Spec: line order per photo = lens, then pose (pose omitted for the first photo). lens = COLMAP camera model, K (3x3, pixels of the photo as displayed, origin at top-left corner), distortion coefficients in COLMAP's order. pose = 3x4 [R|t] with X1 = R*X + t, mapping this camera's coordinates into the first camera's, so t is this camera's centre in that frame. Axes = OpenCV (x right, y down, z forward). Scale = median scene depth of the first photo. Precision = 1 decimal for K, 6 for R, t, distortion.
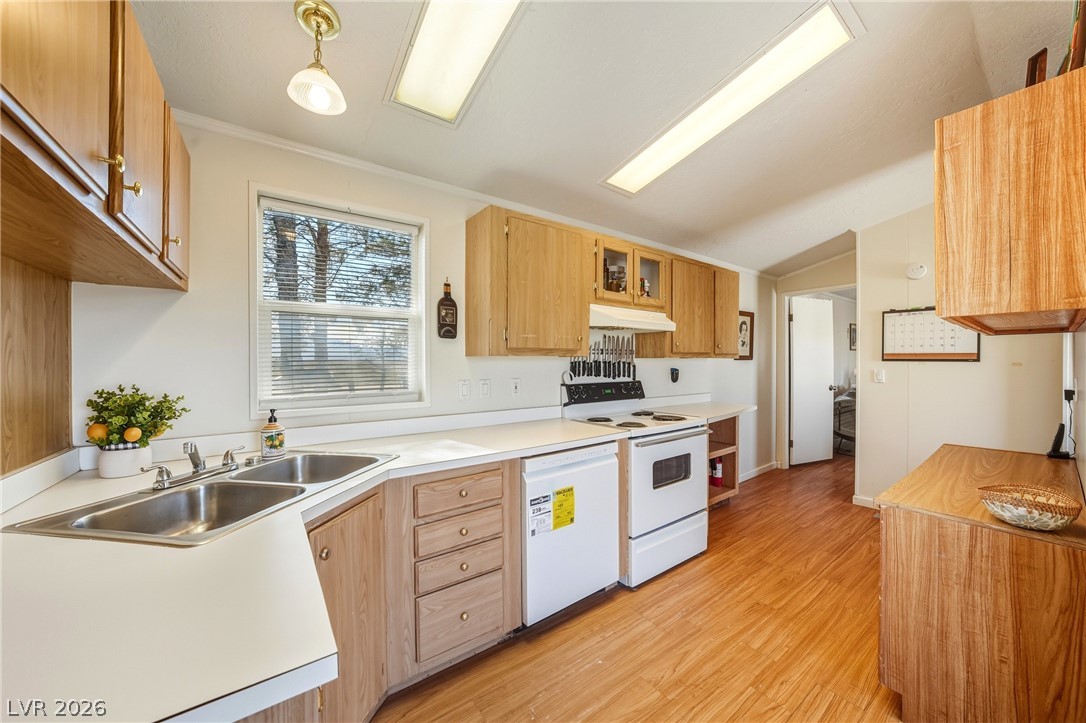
lens RADIAL K [[397.5, 0, 543.0], [0, 397.5, 361.5], [0, 0, 1]] dist [-0.002014, -0.000074]
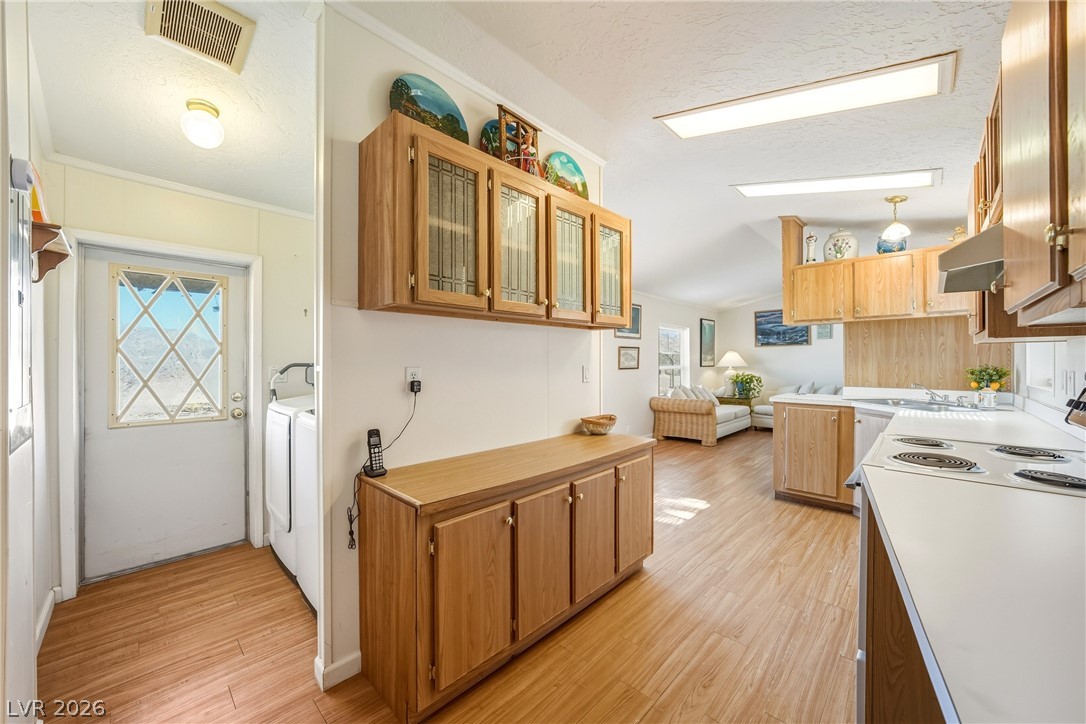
lens RADIAL K [[407.8, 0, 543.0], [0, 407.8, 362.0], [0, 0, 1]] dist [-0.019433, -0.000059]
pose [[-0.986672, 0.000461, -0.162724, 1.185002], [-0.000418, 0.999986, 0.005368, 0.028707], [0.162724, 0.005365, -0.986657, 1.937143]]
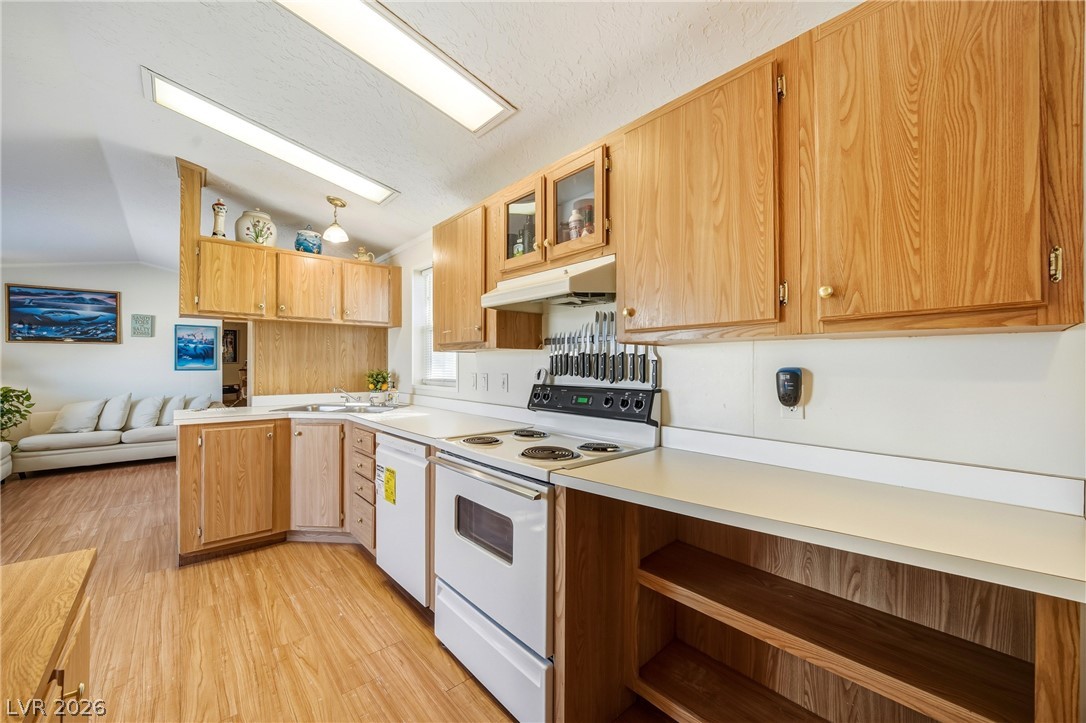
lens RADIAL K [[420.2, 0, 551.3], [0, 420.2, 363.6], [0, 0, 1]] dist [-0.018578, 0.006193]
pose [[0.093677, -0.005747, -0.995586, 1.242957], [-0.004896, 0.999969, -0.006233, 0.030028], [0.995591, 0.005458, 0.093646, 1.316745]]
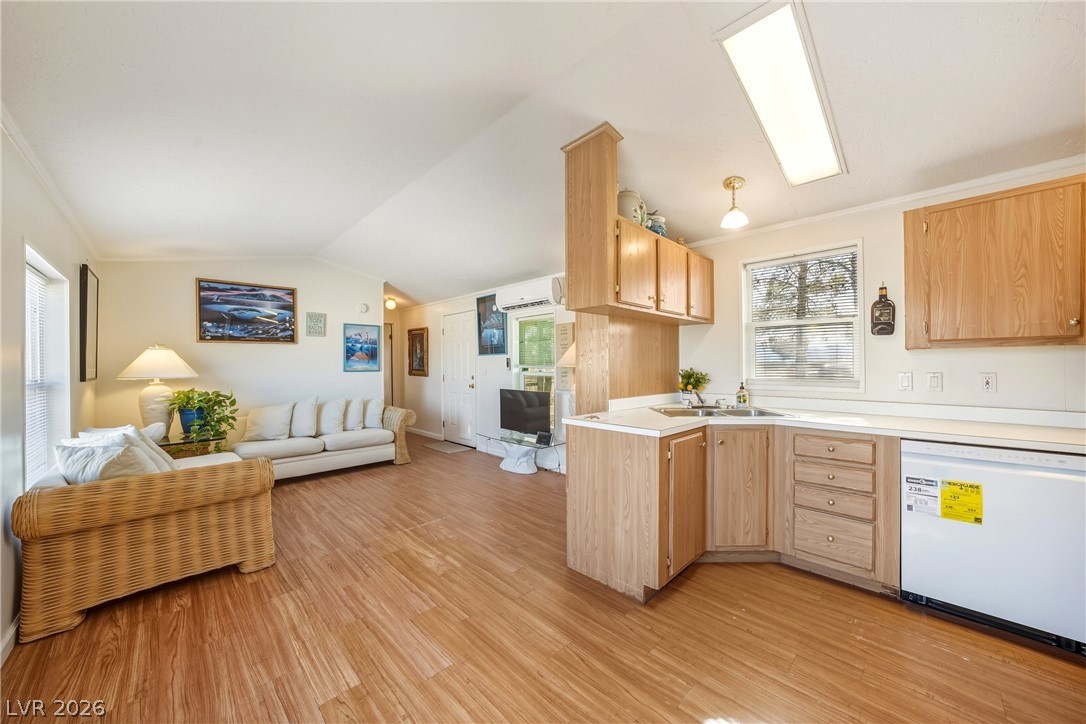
lens RADIAL K [[389.2, 0, 553.1], [0, 389.2, 361.4], [0, 0, 1]] dist [-0.030034, 0.006824]
pose [[0.149298, -0.011159, -0.988729, 0.808429], [0.000742, 0.999937, -0.011173, 0.033930], [0.988792, 0.000934, 0.149296, -0.124449]]
